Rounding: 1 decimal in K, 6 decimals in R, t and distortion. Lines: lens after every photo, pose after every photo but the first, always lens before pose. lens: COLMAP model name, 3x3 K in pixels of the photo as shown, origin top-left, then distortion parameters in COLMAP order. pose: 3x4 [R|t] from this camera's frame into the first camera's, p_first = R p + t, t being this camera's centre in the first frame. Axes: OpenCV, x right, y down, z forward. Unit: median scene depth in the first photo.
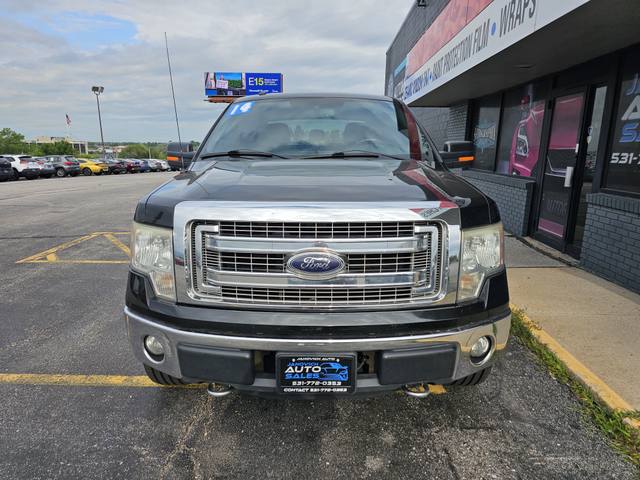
lens RADIAL K [[428.0, 0, 310.2], [0, 428.0, 237.0], [0, 0, 1]] dist [0.060254, -0.052572]
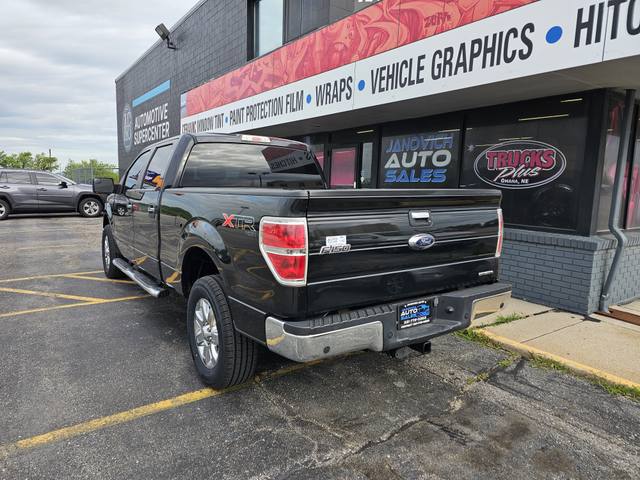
lens RADIAL K [[428.0, 0, 310.6], [0, 428.0, 236.3], [0, 0, 1]] dist [0.060254, -0.052572]
pose [[0.796058, -0.068006, 0.601388, -0.465724], [0.108297, 0.993635, -0.030990, -0.003883], [-0.595453, 0.089798, 0.798356, -0.056578]]
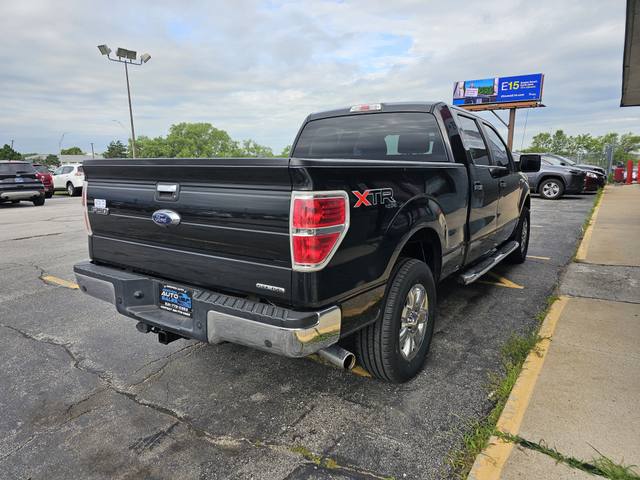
lens RADIAL K [[428.0, 0, 311.7], [0, 428.0, 245.7], [0, 0, 1]] dist [0.060254, -0.052572]
pose [[0.850598, 0.095413, -0.517087, 0.417597], [-0.098152, 0.994925, 0.022127, 0.005332], [0.516574, 0.031932, 0.855647, -0.028550]]
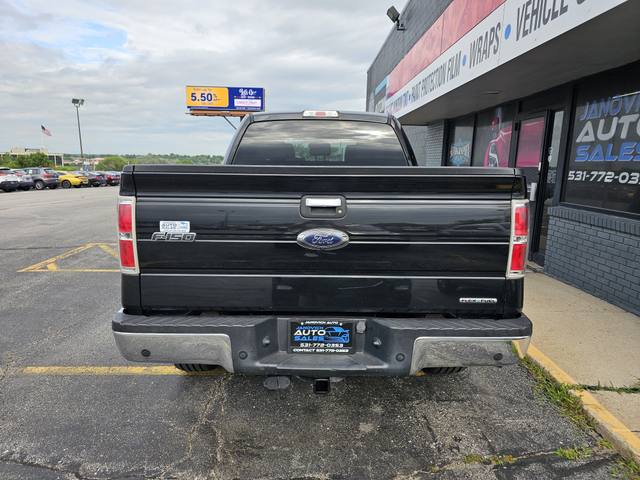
lens RADIAL K [[428.0, 0, 313.6], [0, 428.0, 237.8], [0, 0, 1]] dist [0.060254, -0.052572]
pose [[0.998759, -0.001282, 0.049789, -0.026407], [0.002713, 0.999585, -0.028670, 0.011935], [-0.049732, 0.028769, 0.998348, -0.095394]]
